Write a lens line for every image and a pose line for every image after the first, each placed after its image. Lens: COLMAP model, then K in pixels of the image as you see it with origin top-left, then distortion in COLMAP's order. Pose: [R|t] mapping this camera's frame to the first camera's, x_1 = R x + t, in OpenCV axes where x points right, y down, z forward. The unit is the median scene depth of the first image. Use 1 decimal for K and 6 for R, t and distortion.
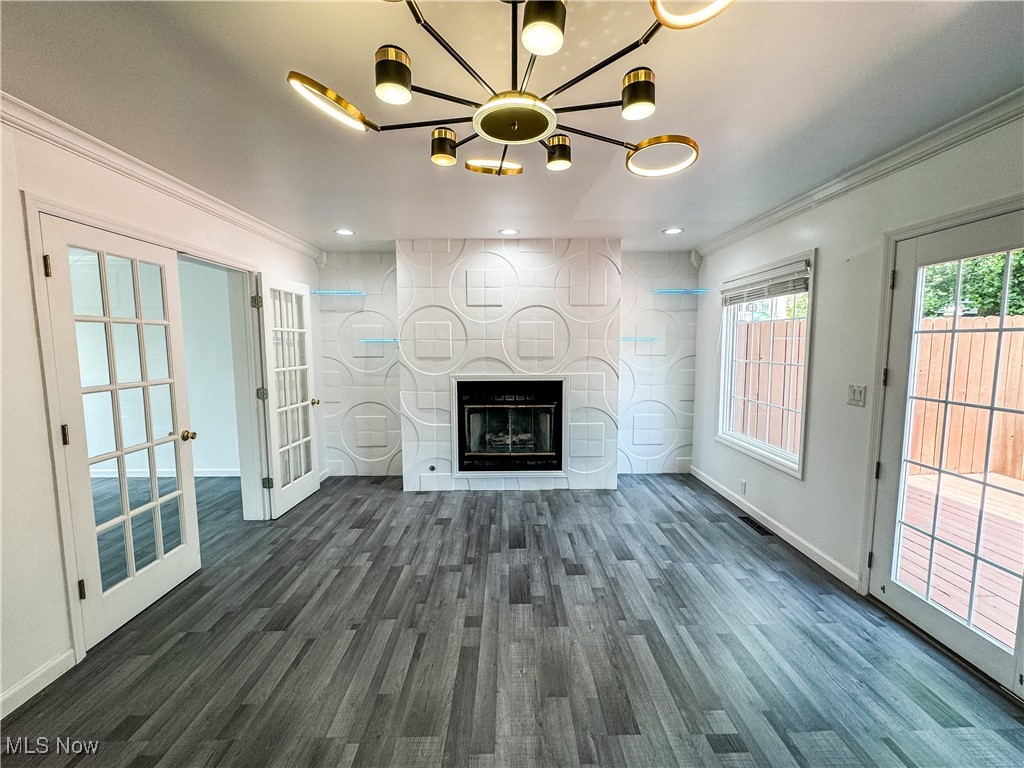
lens RADIAL K [[423.0, 0, 521.5], [0, 423.0, 386.7], [0, 0, 1]] dist [-0.002371, -0.000290]
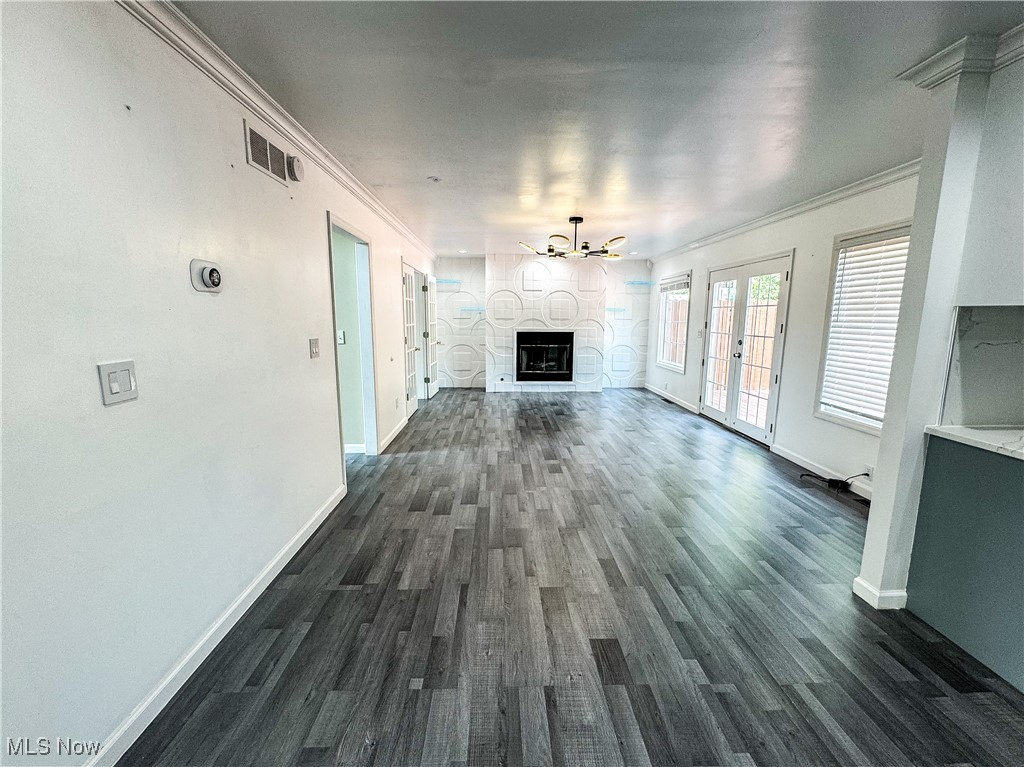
lens RADIAL K [[423.0, 0, 521.3], [0, 423.0, 384.2], [0, 0, 1]] dist [-0.002371, -0.000290]
pose [[0.999907, 0.009827, 0.009477, -0.144608], [-0.010381, 0.998125, 0.060317, 0.101667], [-0.008867, -0.060410, 0.998134, -0.836406]]
